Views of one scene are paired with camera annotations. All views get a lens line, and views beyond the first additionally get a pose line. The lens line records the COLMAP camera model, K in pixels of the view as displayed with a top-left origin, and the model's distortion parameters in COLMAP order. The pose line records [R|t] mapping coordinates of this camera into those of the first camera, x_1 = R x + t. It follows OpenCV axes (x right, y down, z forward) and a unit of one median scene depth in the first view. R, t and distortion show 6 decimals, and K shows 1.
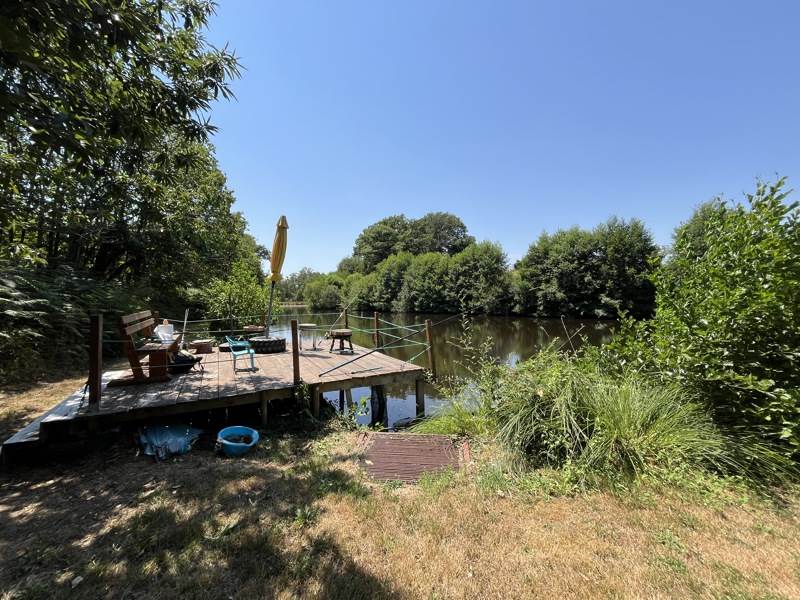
lens RADIAL K [[322.5, 0, 400.6], [0, 322.5, 301.3], [0, 0, 1]] dist [-0.002452, 0.000286]
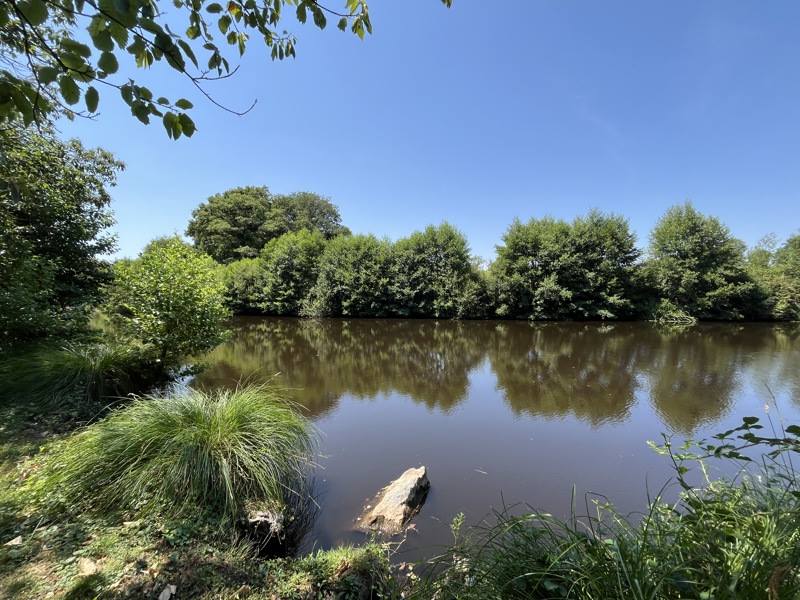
lens RADIAL K [[322.5, 0, 398.0], [0, 322.5, 299.8], [0, 0, 1]] dist [-0.002452, 0.000286]
pose [[0.856135, 0.005556, 0.516722, -0.222979], [-0.002335, 0.999974, -0.006883, 0.003483], [-0.516746, 0.004687, 0.856126, 0.360766]]
